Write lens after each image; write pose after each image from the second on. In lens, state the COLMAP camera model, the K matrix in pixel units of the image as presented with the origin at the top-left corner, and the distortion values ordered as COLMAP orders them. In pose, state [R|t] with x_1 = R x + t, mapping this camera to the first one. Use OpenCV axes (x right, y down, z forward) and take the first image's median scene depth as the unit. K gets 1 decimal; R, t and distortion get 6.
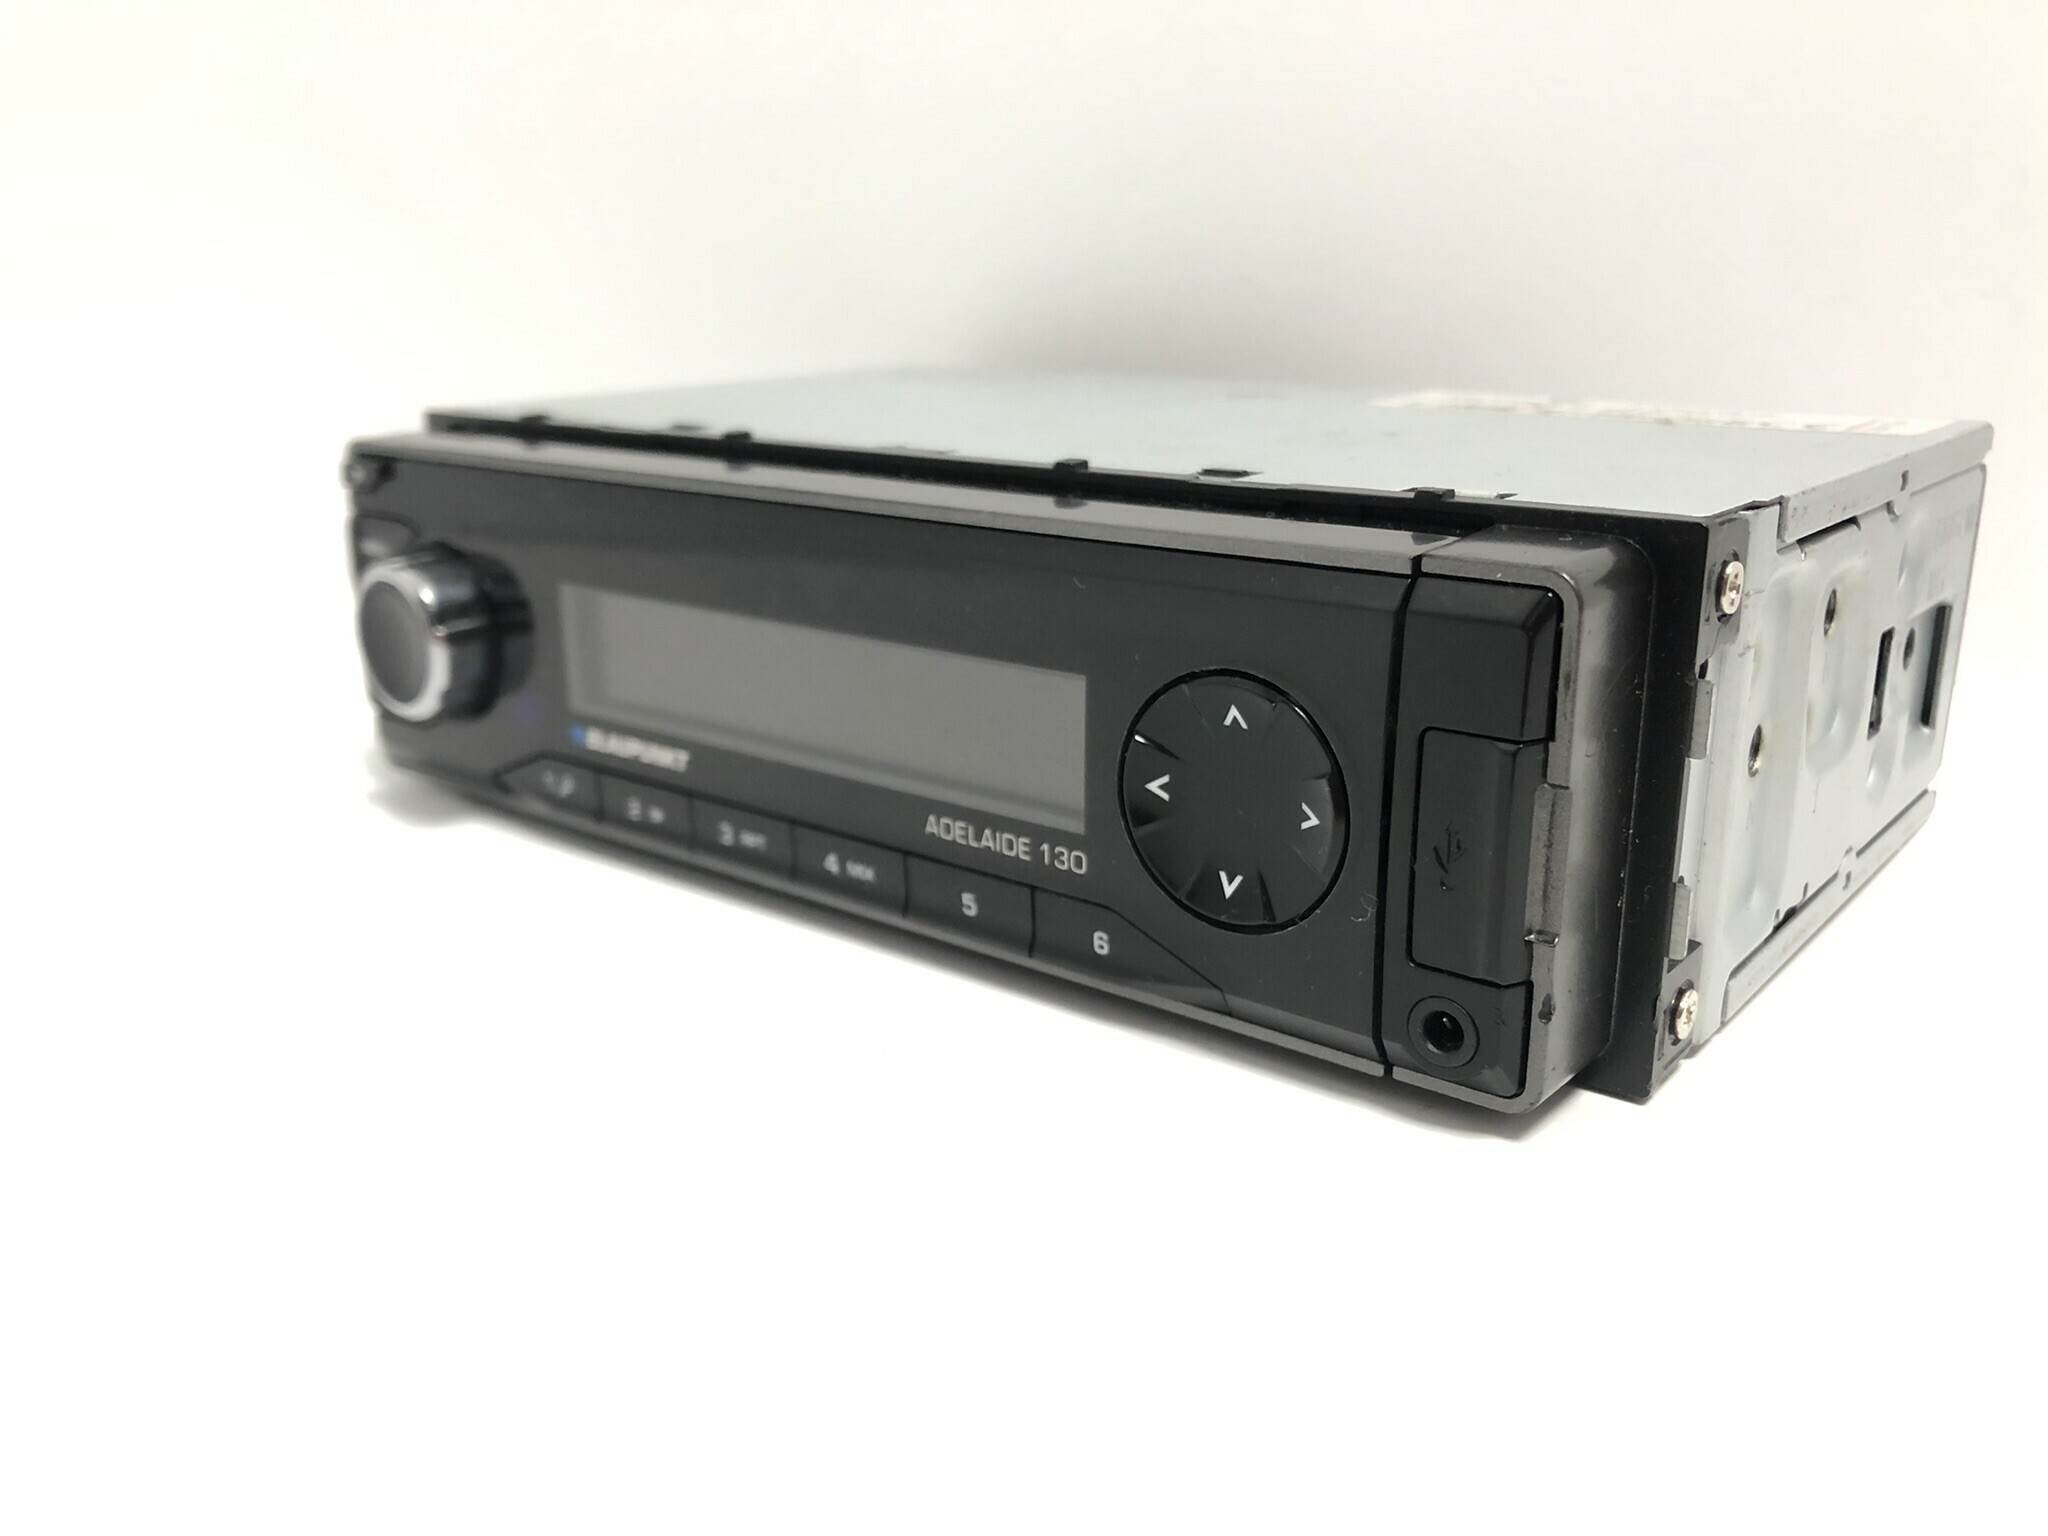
lens RADIAL K [[1679.1, 0, 1024.0], [0, 1679.1, 768.0], [0, 0, 1]] dist [0.013917, 0.003309]
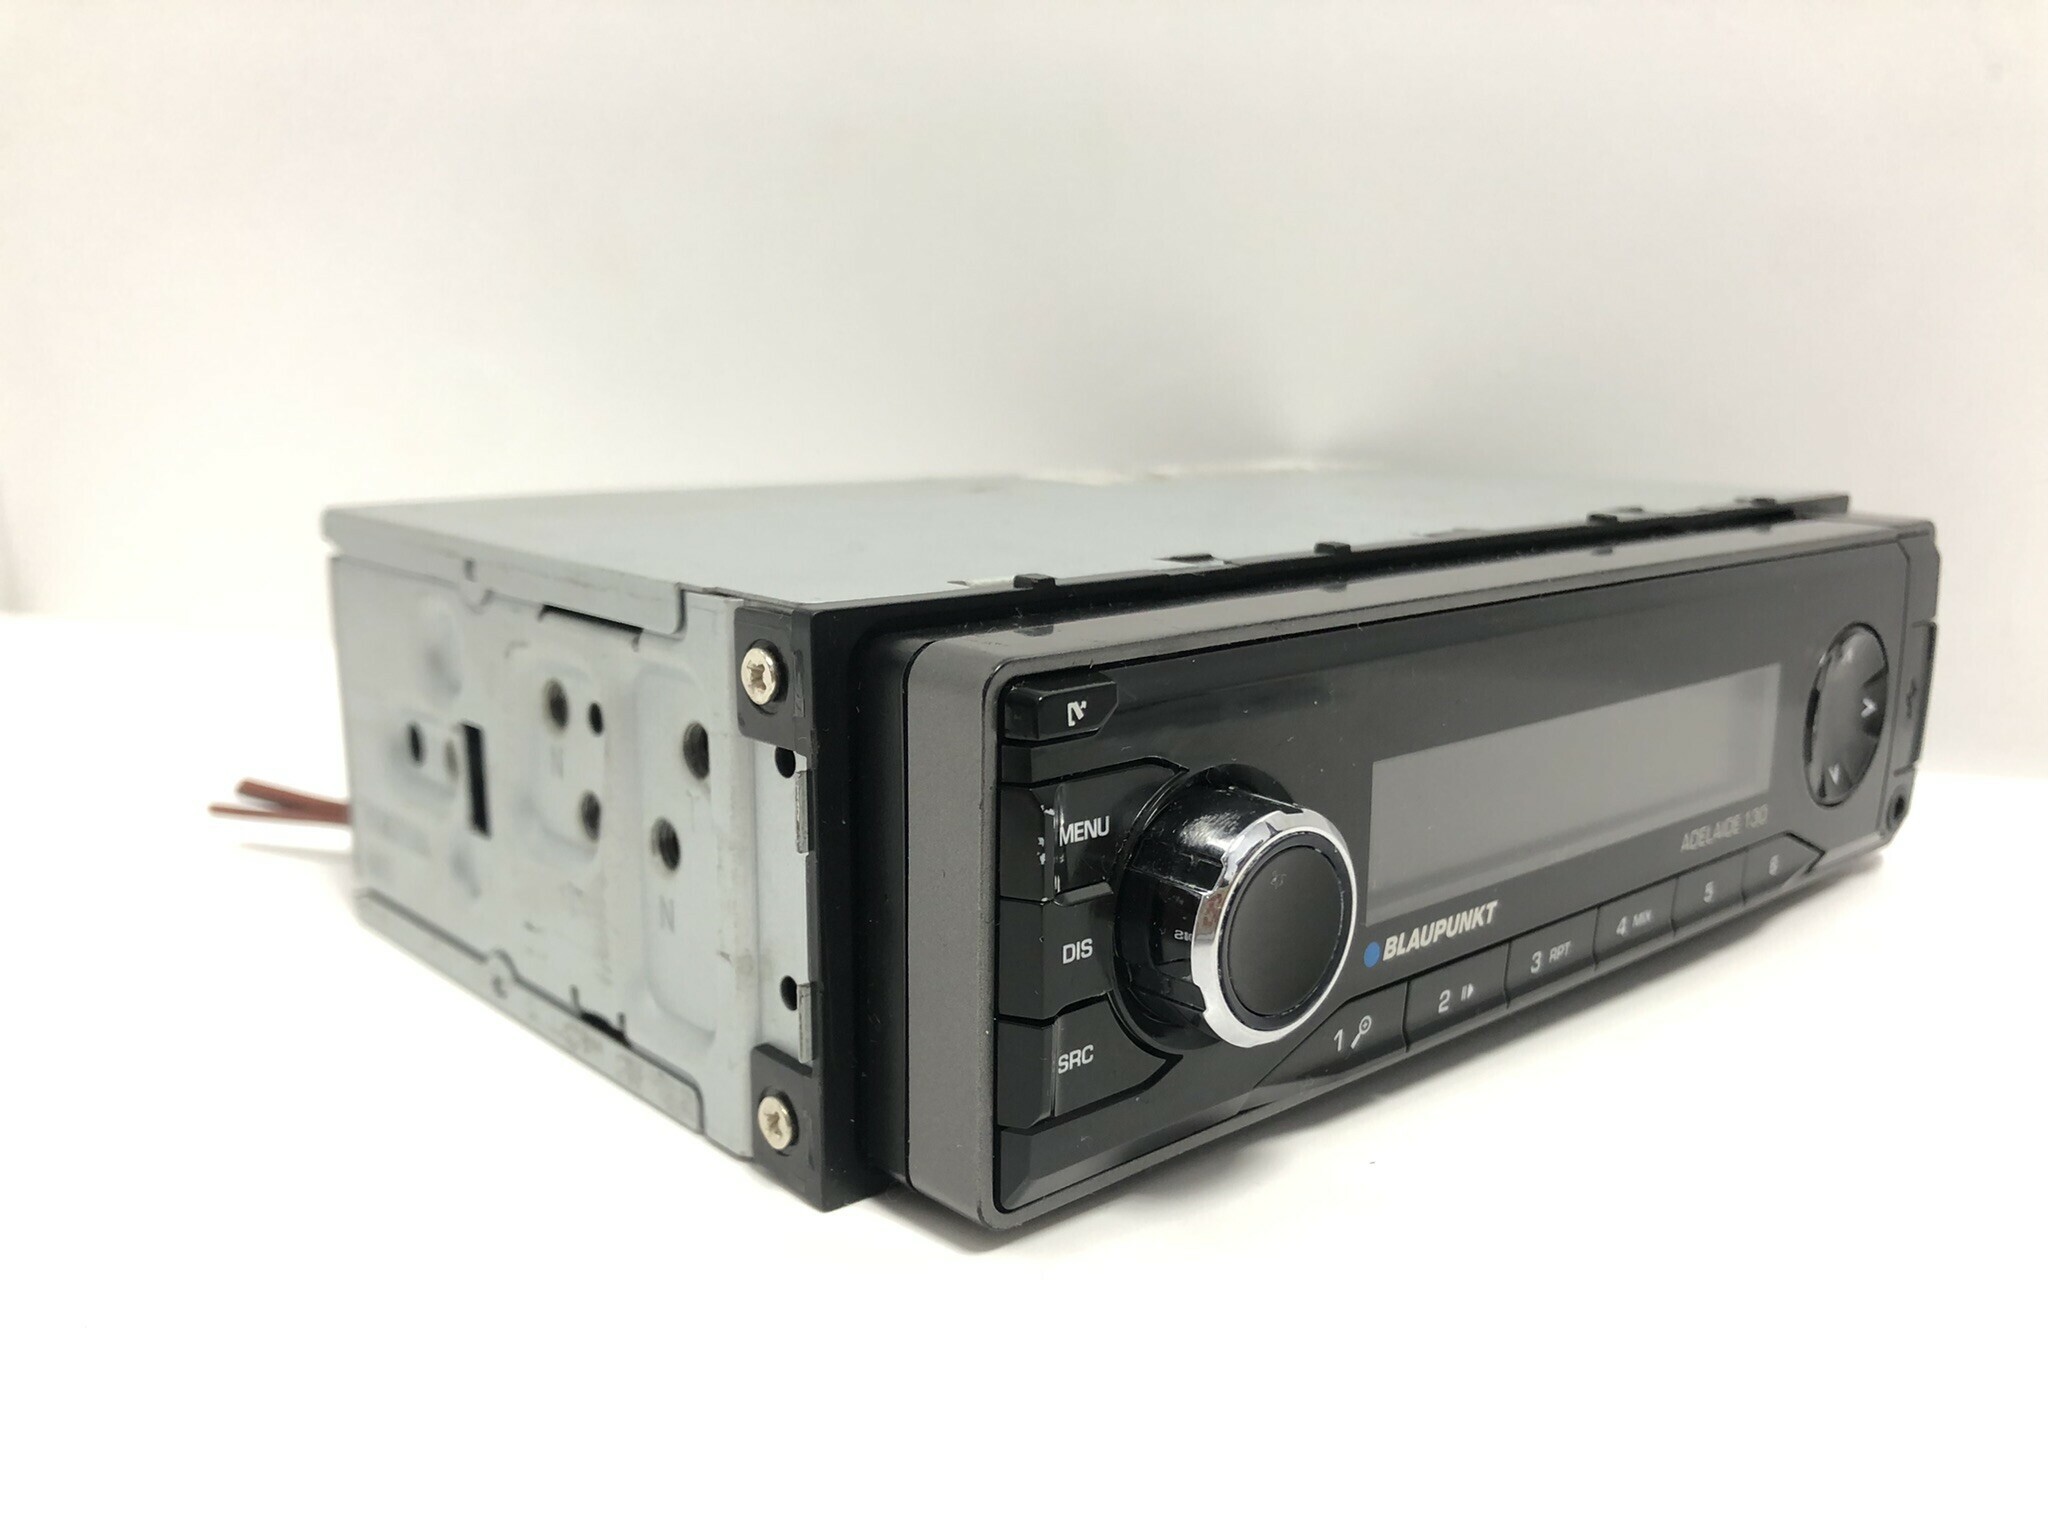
lens RADIAL K [[1679.1, 0, 1024.0], [0, 1679.1, 768.0], [0, 0, 1]] dist [0.013917, 0.003309]
pose [[0.240879, -0.217226, 0.945933, -1.245081], [0.303196, 0.942695, 0.139275, -0.312793], [-0.921981, 0.253255, 0.292938, 1.119917]]
